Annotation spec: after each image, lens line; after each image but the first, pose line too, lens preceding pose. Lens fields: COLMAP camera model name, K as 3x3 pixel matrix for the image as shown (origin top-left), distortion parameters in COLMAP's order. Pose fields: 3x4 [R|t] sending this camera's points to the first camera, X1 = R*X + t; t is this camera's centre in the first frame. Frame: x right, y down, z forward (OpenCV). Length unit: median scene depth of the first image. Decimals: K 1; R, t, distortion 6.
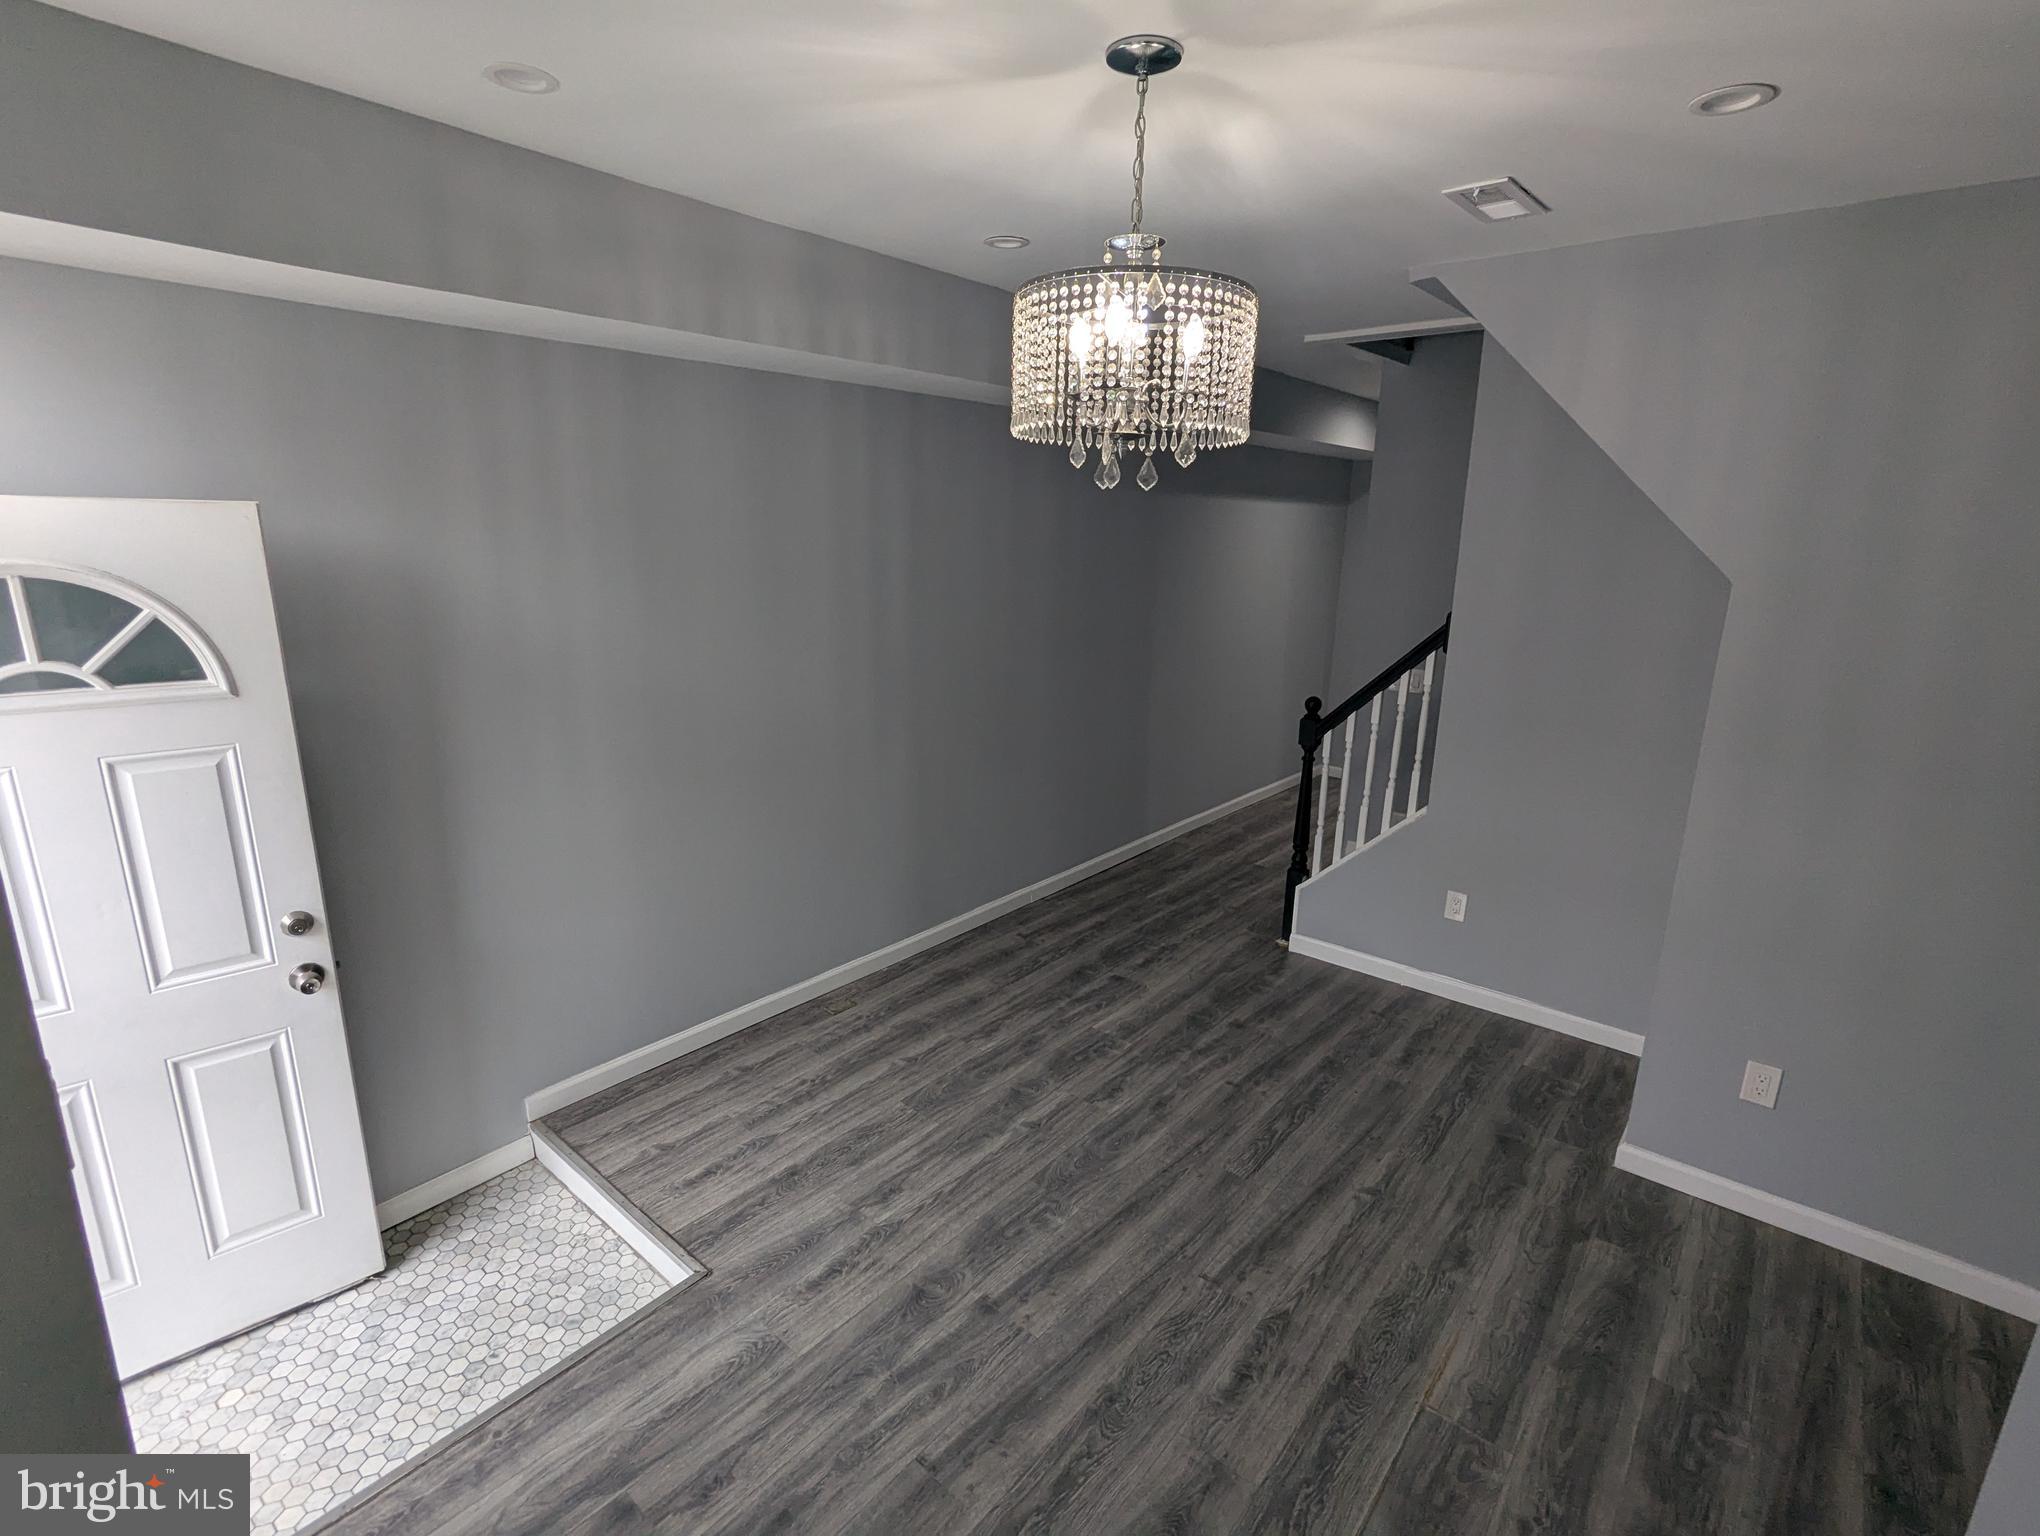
lens RADIAL K [[969.8, 0, 1004.9], [0, 969.8, 773.3], [0, 0, 1]] dist [-0.002984, 0.001381]
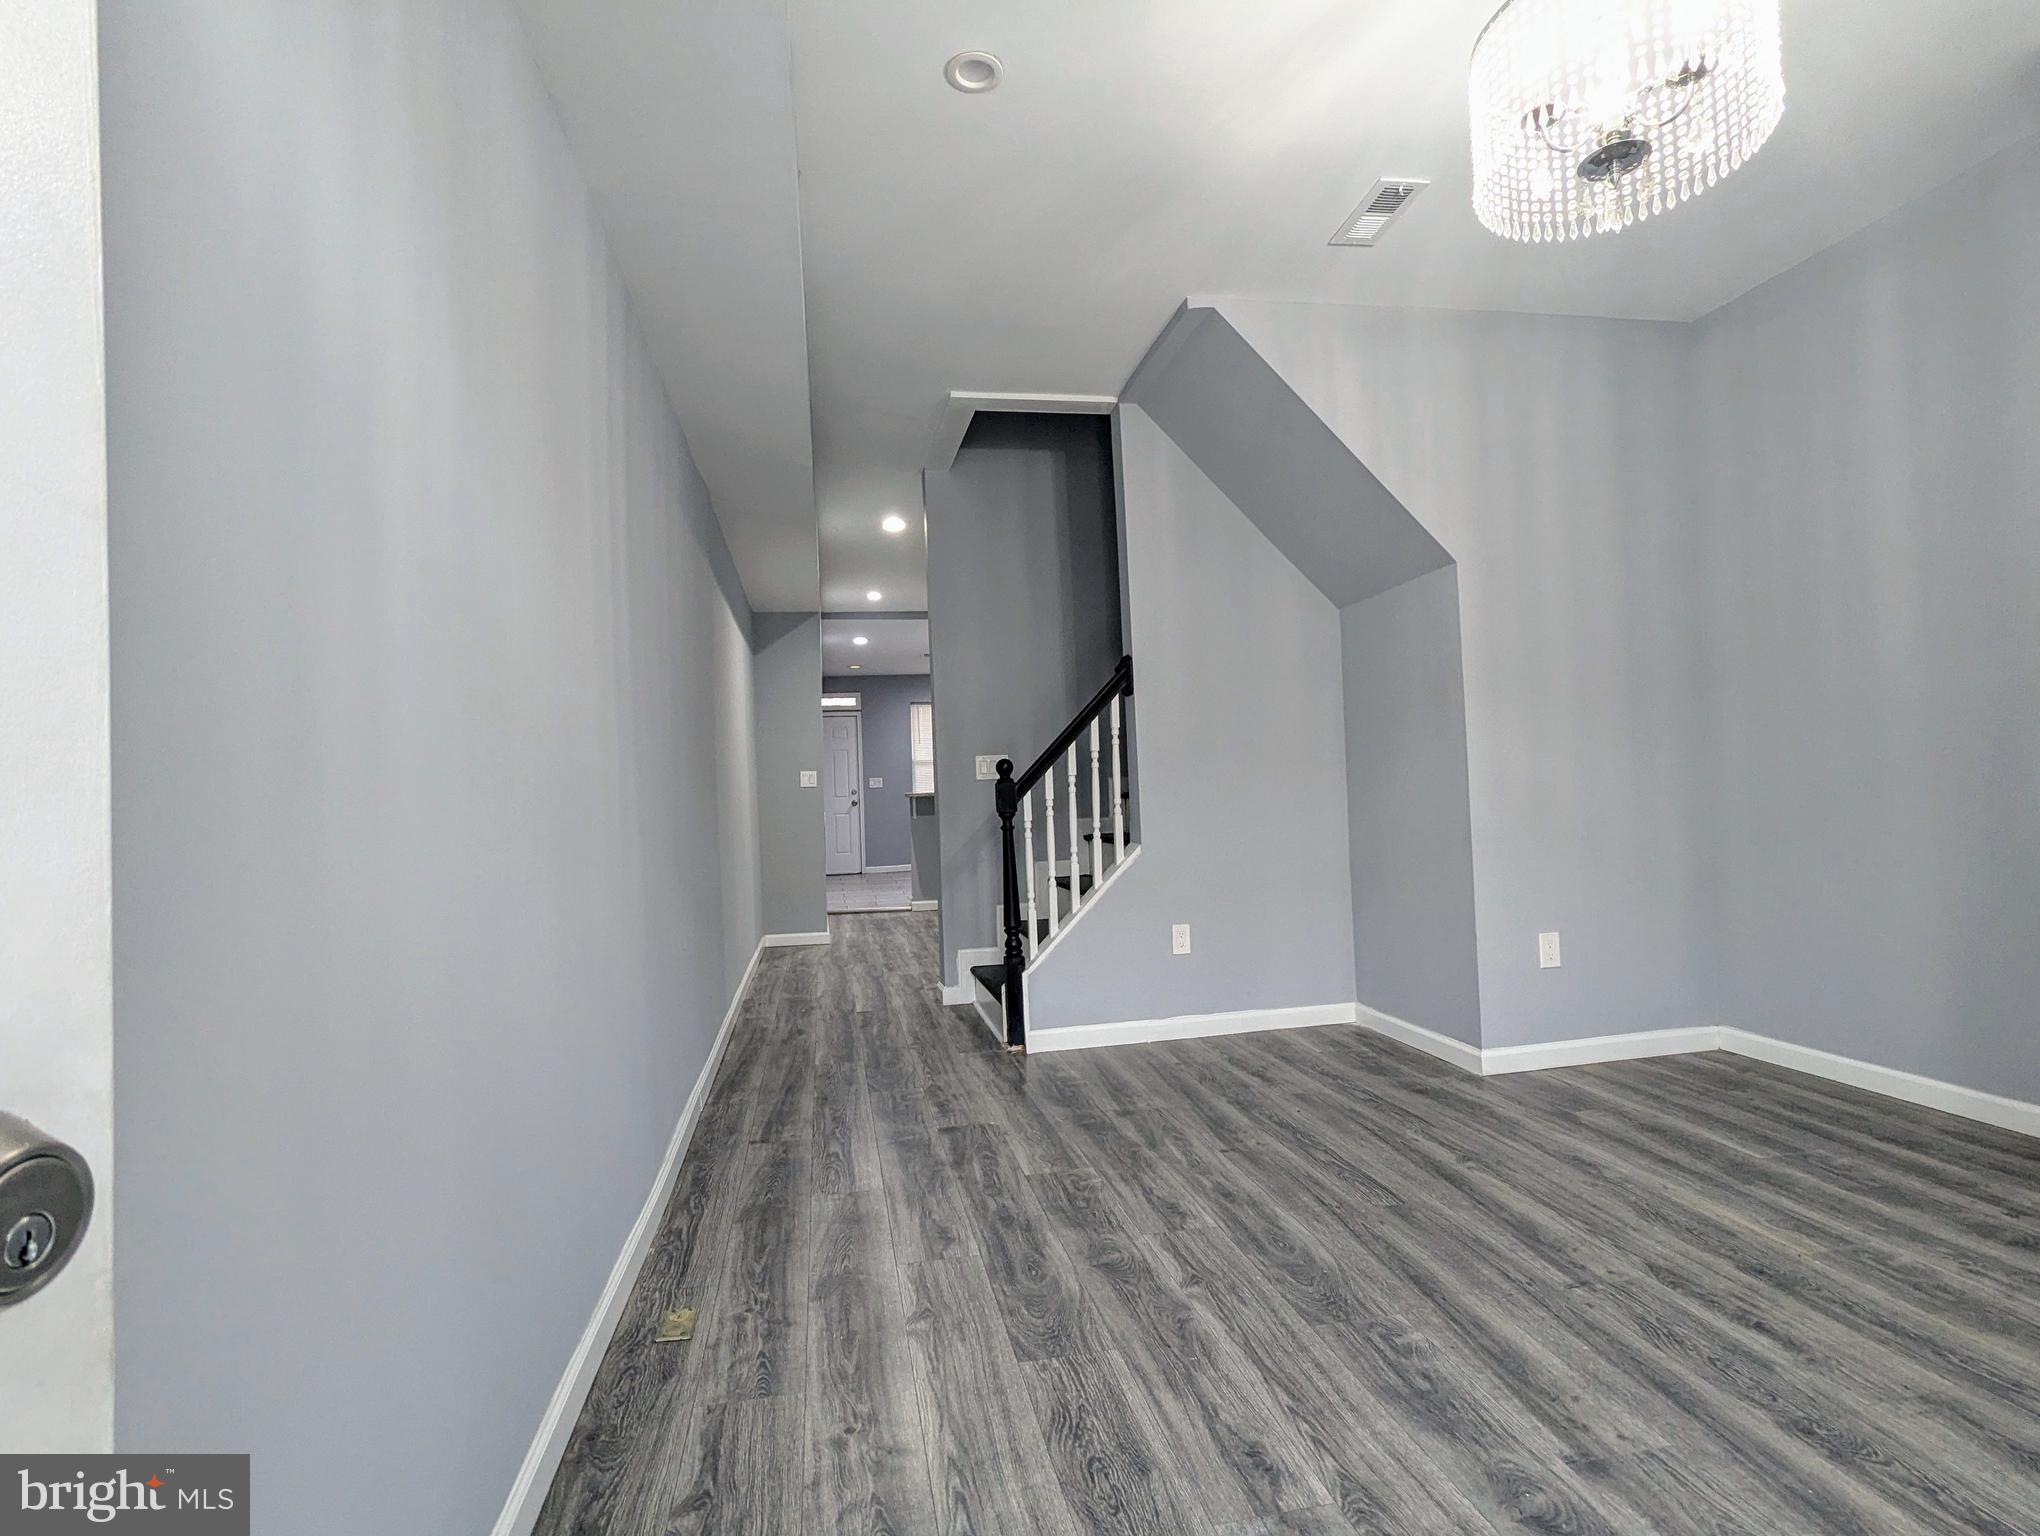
lens RADIAL K [[969.8, 0, 1009.8], [0, 969.8, 764.1], [0, 0, 1]] dist [-0.002984, 0.001381]
pose [[0.629480, -0.027800, 0.776520, -0.525976], [0.248494, 0.954079, -0.167284, 0.108213], [-0.736210, 0.298262, 0.607481, 0.576116]]
